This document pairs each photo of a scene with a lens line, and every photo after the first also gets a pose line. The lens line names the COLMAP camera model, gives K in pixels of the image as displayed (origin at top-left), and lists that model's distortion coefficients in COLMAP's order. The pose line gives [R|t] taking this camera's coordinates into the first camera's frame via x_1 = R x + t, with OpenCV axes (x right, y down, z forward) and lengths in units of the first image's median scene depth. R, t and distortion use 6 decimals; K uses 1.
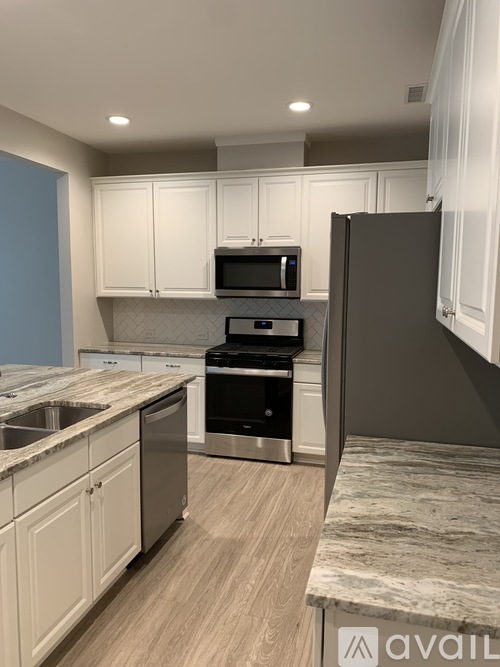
lens RADIAL K [[526.1, 0, 250.0], [0, 526.1, 333.5], [0, 0, 1]] dist [0.053065, -0.001128]
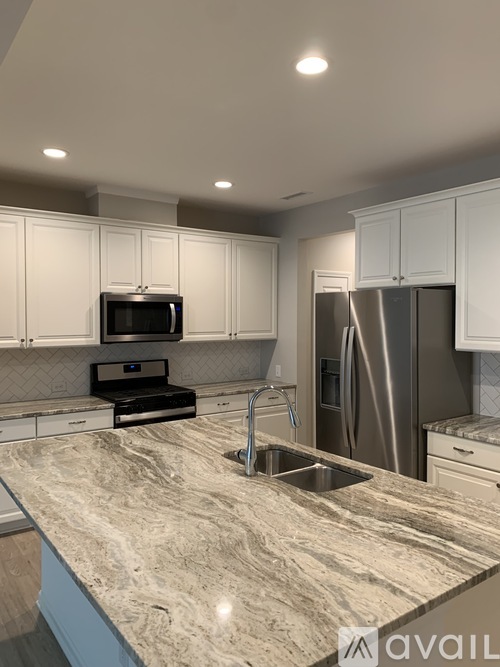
lens RADIAL K [[504.0, 0, 249.9], [0, 504.0, 313.8], [0, 0, 1]] dist [0.045588, -0.000142]
pose [[0.622869, -0.002218, 0.782323, -0.629325], [0.091352, 0.993361, -0.069916, -0.033783], [-0.776974, 0.115015, 0.618937, 0.212015]]
